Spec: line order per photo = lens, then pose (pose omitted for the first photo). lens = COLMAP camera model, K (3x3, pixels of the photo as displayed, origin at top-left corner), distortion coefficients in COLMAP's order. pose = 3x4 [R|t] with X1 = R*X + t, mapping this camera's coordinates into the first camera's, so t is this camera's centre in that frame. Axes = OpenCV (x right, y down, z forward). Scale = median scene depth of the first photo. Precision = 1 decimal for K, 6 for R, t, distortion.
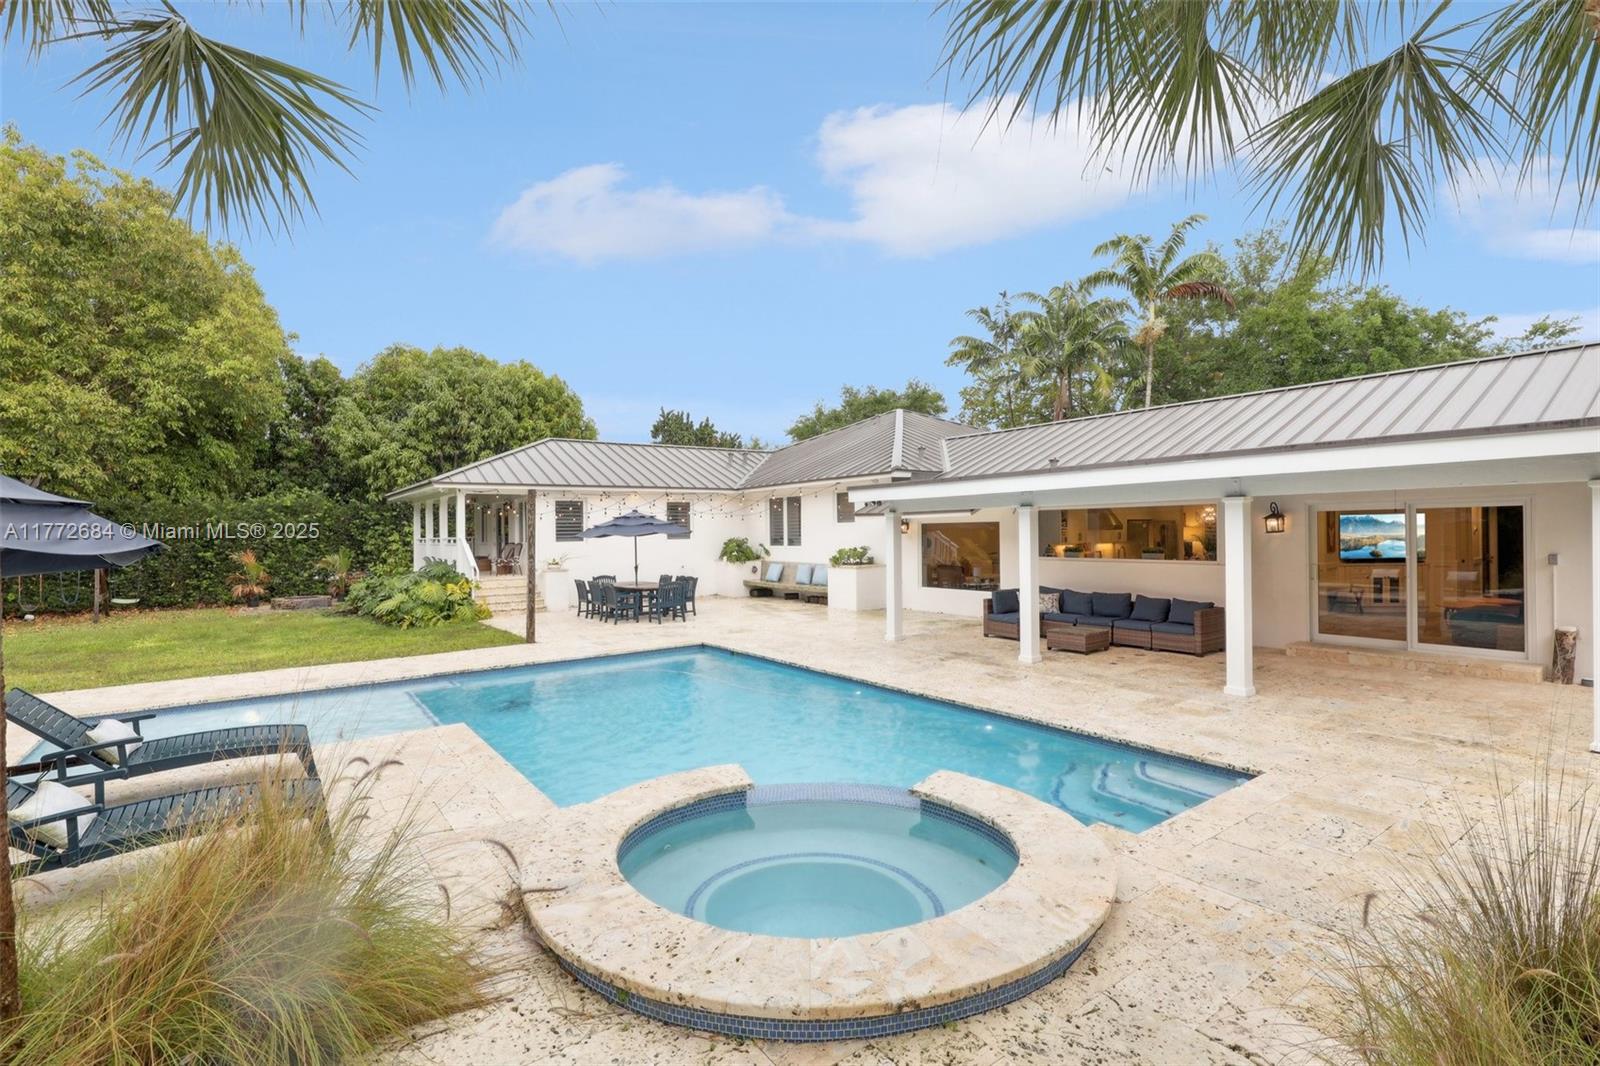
lens RADIAL K [[759.5, 0, 800.8], [0, 759.5, 549.9], [0, 0, 1]] dist [-0.001740, 0.001309]
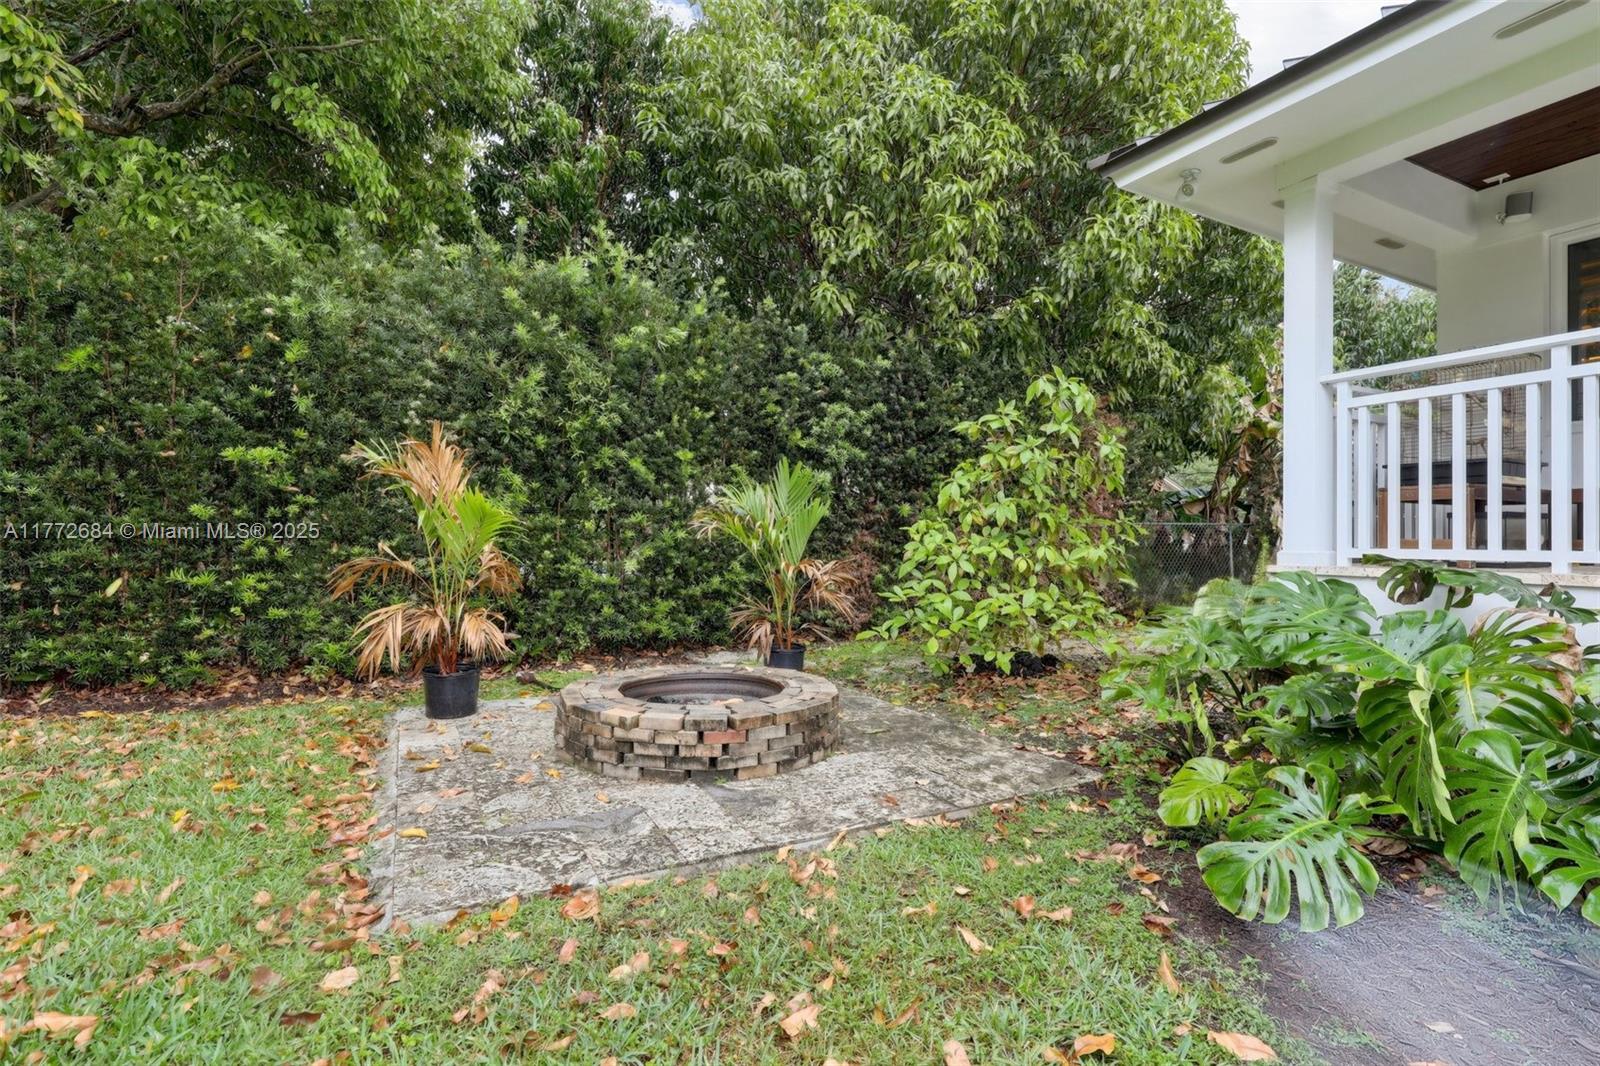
lens RADIAL K [[725.8, 0, 804.2], [0, 725.8, 537.7], [0, 0, 1]] dist [0.000753, -0.000060]
pose [[0.992110, 0.019997, -0.123765, -0.693161], [-0.022188, 0.999620, -0.016351, 0.033952], [0.123391, 0.018969, 0.992177, 0.937254]]
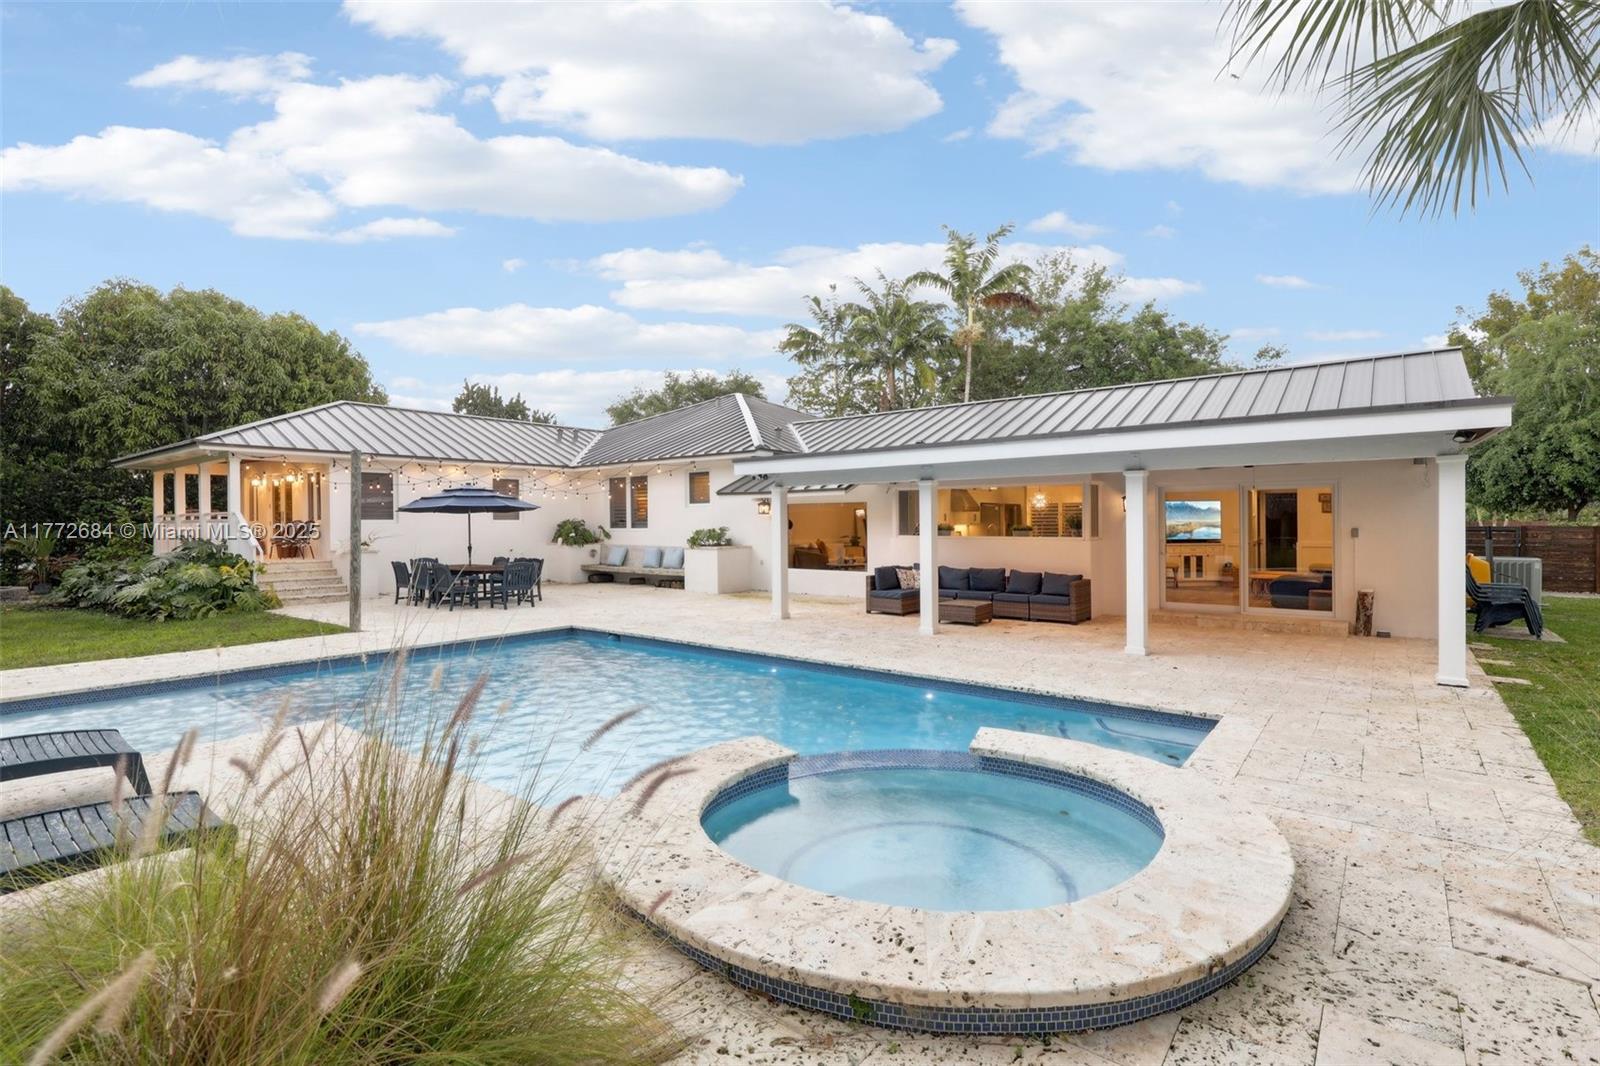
lens RADIAL K [[759.5, 0, 801.2], [0, 759.5, 550.0], [0, 0, 1]] dist [-0.001740, 0.001309]
pose [[0.962906, 0.003572, 0.269813, -0.073629], [-0.005272, 0.999971, 0.005578, 0.017024], [-0.269785, -0.006793, 0.962897, 0.040390]]
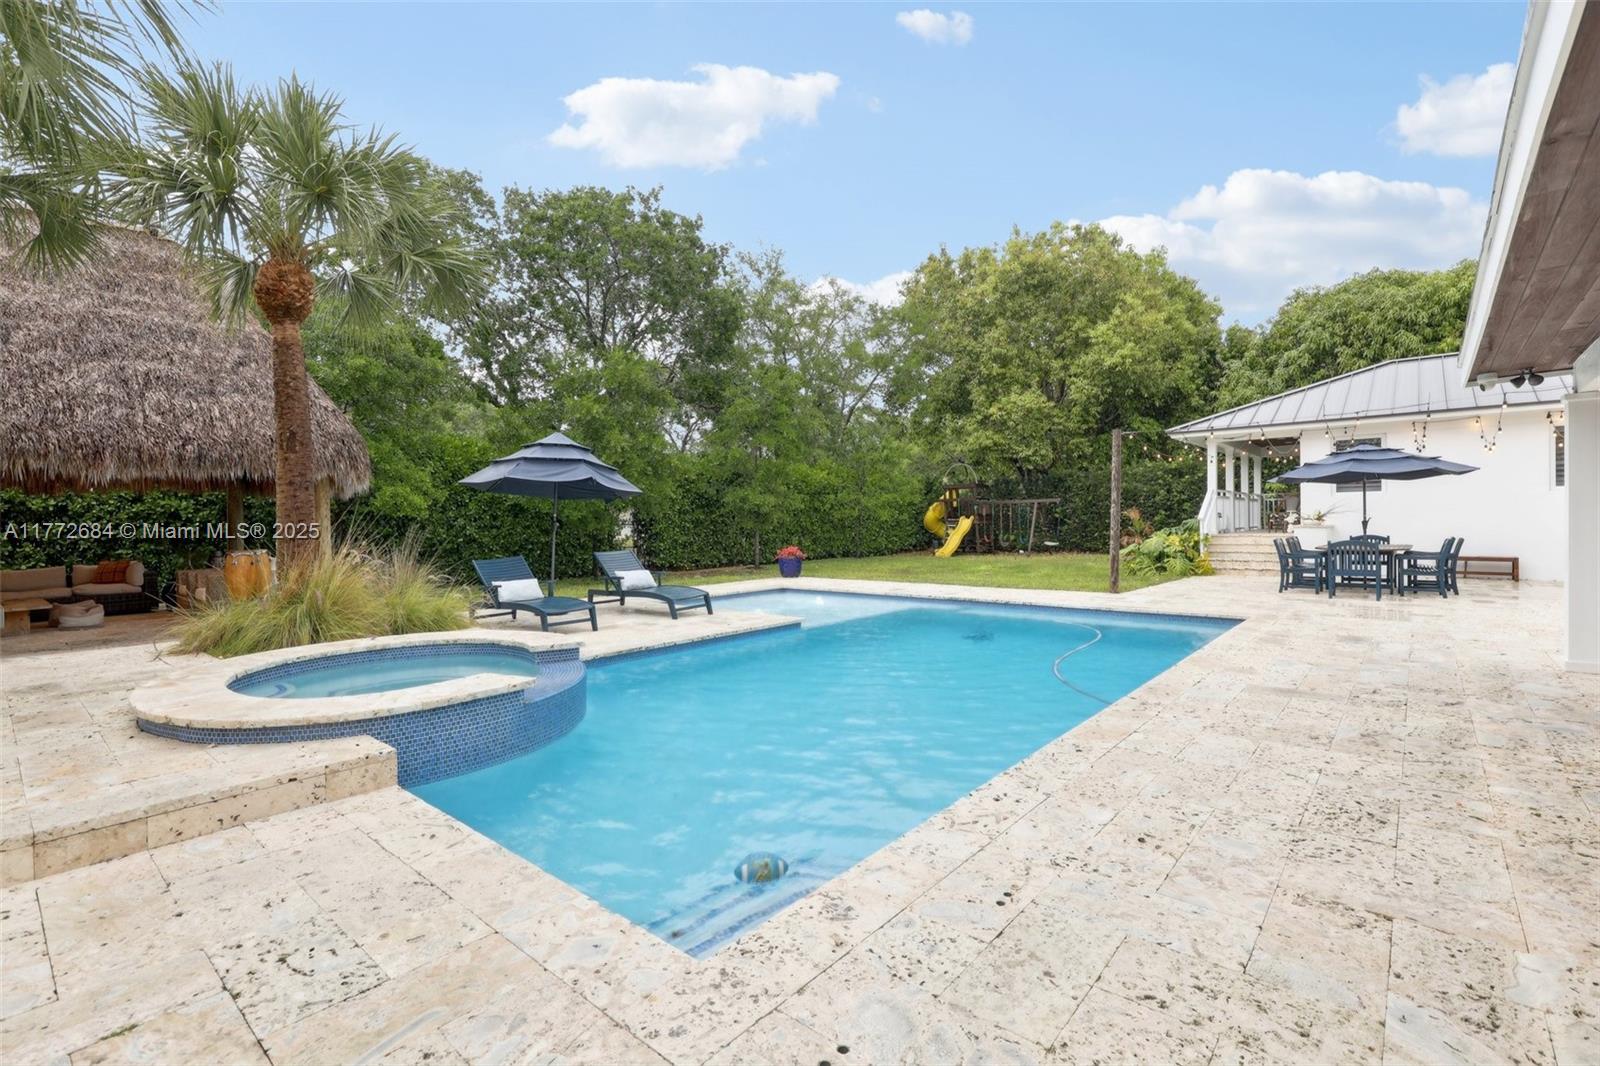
lens RADIAL K [[725.8, 0, 805.2], [0, 725.8, 520.9], [0, 0, 1]] dist [0.000753, -0.000060]
pose [[0.225129, 0.012722, -0.974246, 0.294212], [-0.011080, 0.999884, 0.010497, 0.017432], [0.974266, 0.008432, 0.225244, 0.287583]]
